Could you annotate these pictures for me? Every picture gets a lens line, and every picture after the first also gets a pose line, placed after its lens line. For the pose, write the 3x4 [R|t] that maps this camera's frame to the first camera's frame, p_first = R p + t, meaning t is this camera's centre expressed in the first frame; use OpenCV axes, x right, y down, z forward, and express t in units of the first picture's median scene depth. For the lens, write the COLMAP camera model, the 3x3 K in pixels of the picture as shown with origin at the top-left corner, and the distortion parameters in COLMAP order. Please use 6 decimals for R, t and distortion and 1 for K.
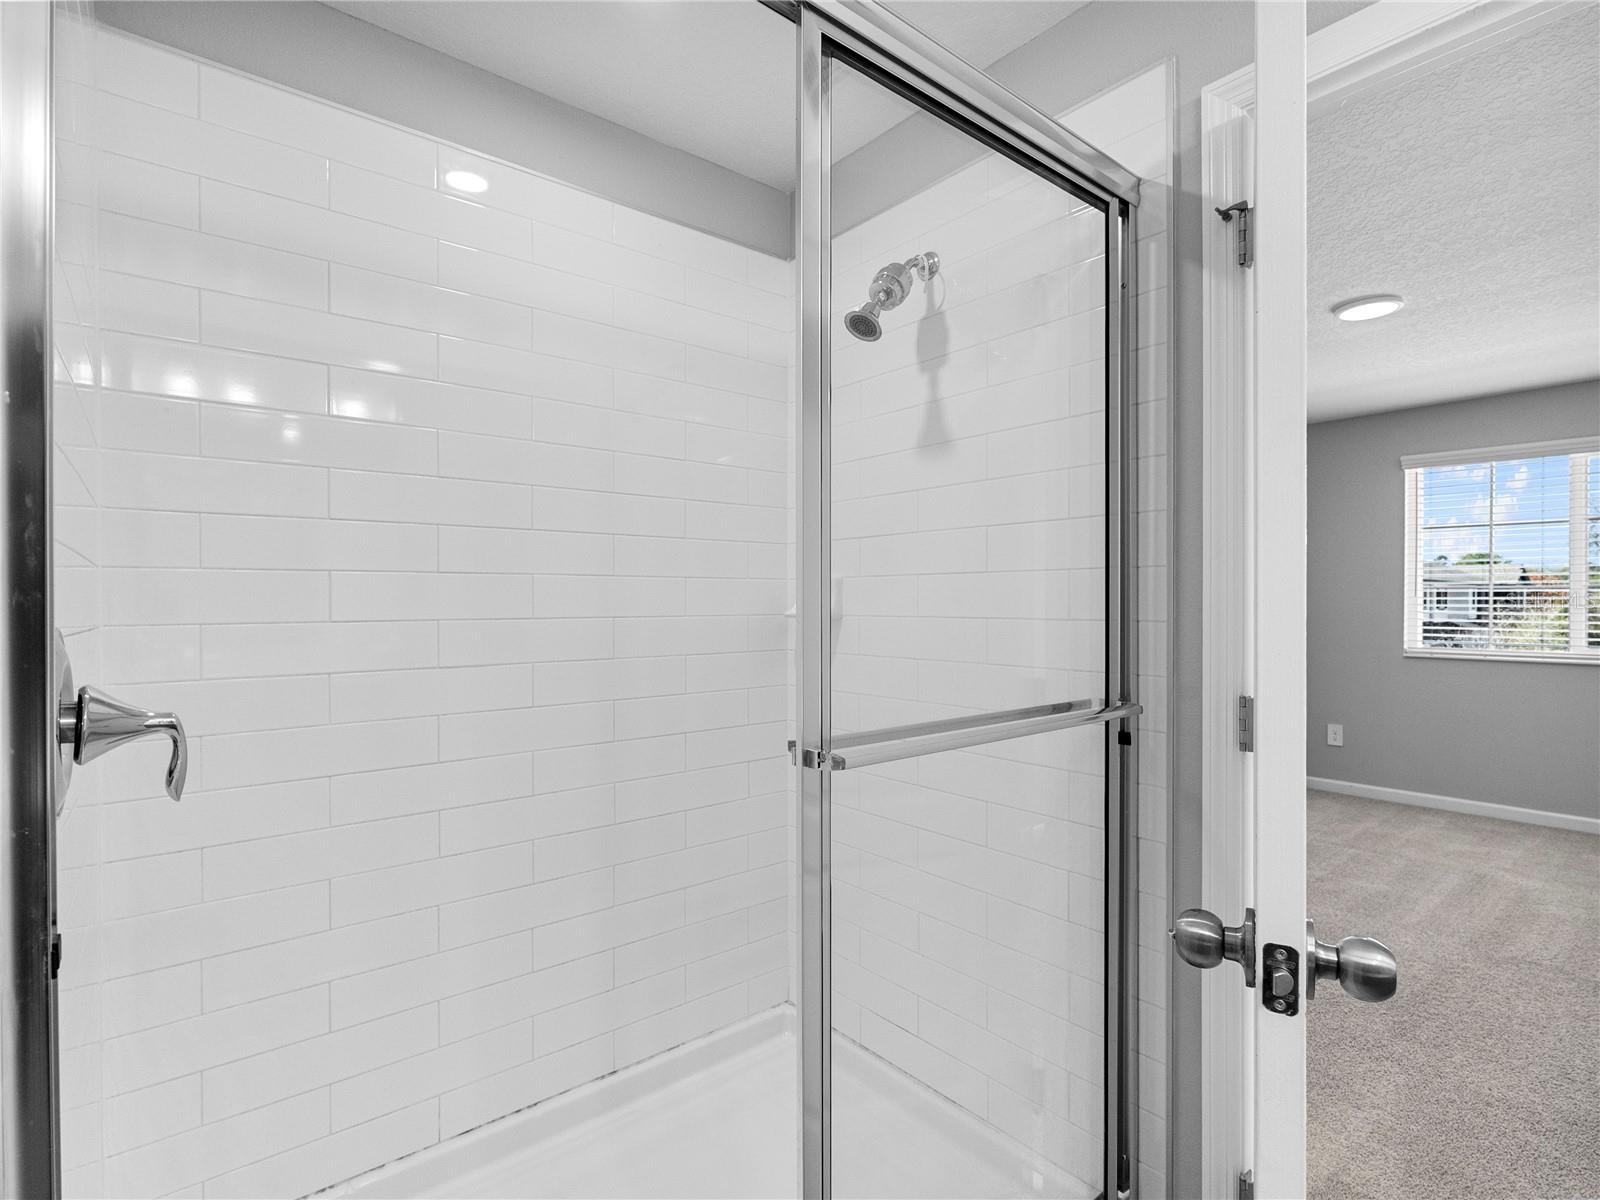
lens RADIAL K [[784.8, 0, 794.1], [0, 784.8, 597.5], [0, 0, 1]] dist [-0.005861, -0.000612]
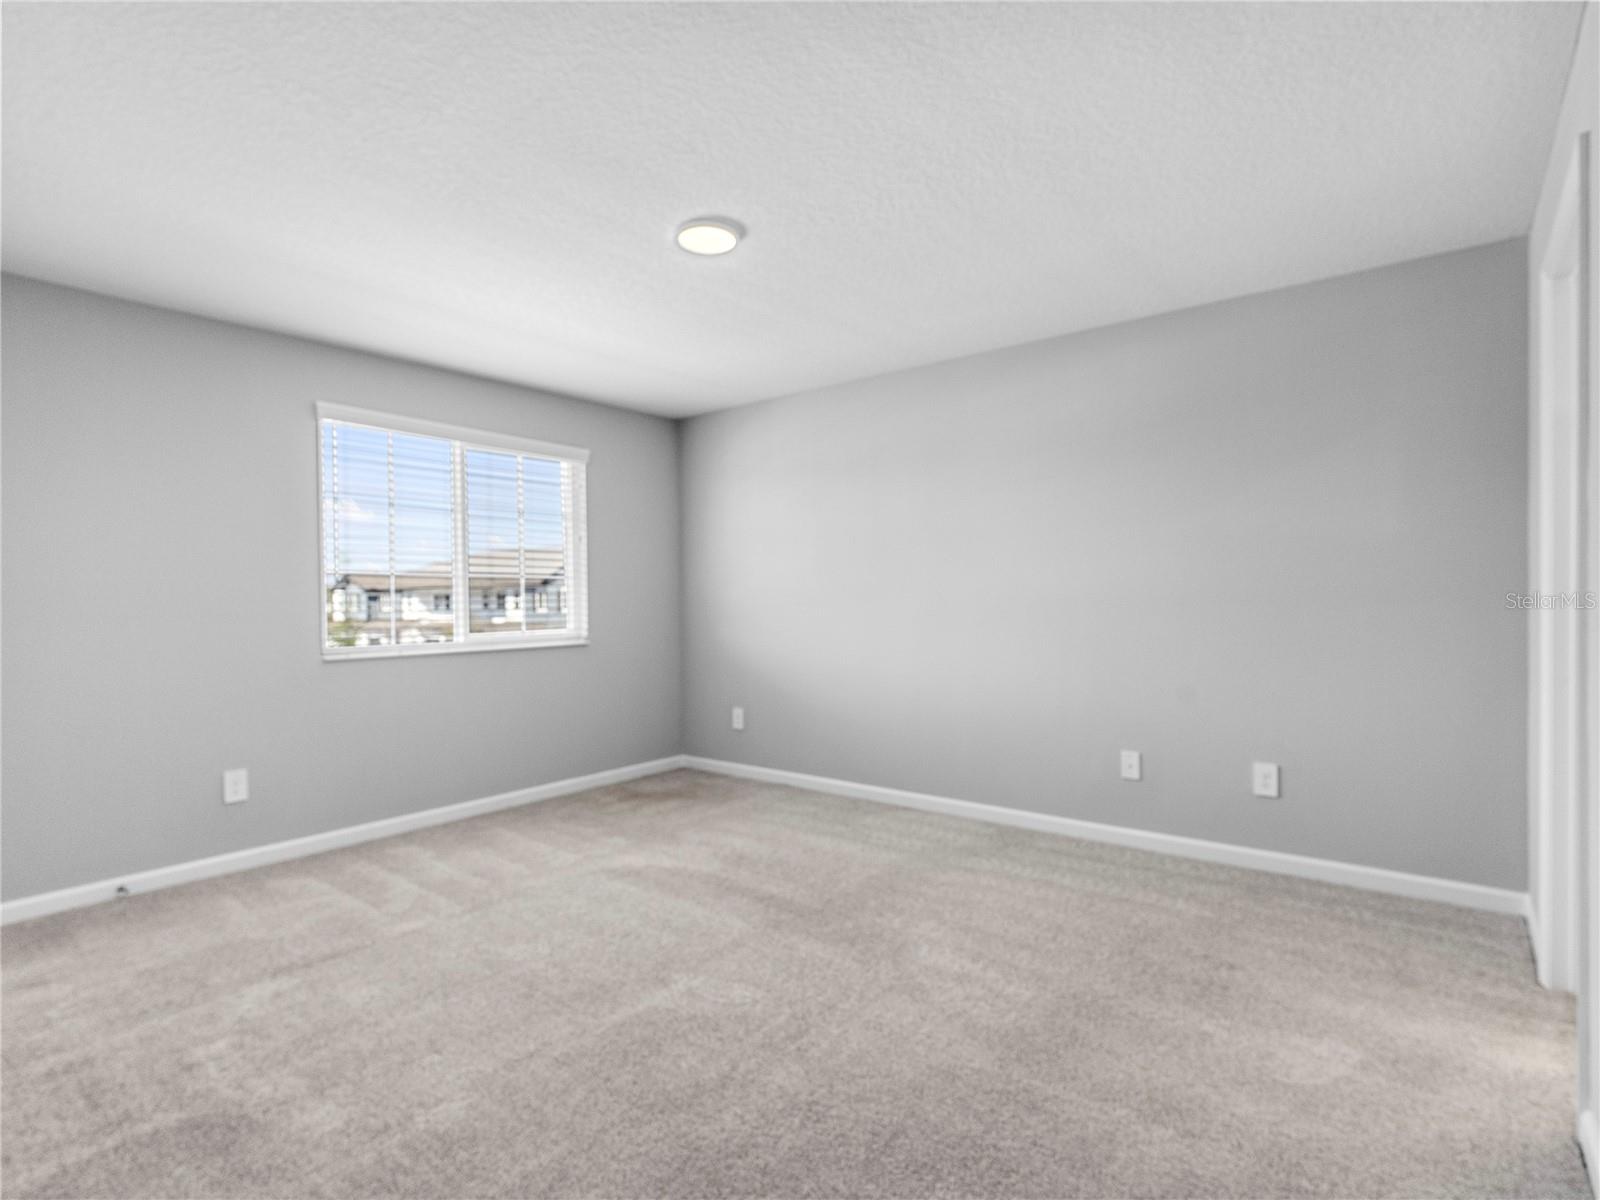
lens RADIAL K [[809.1, 0, 800.0], [0, 809.1, 600.0], [0, 0, 1]] dist [-0.001059, -0.000650]
pose [[-0.205761, 0.001642, 0.978601, -0.106996], [0.003298, 0.999994, -0.000985, 0.020483], [-0.978597, 0.003025, -0.205765, 0.767566]]
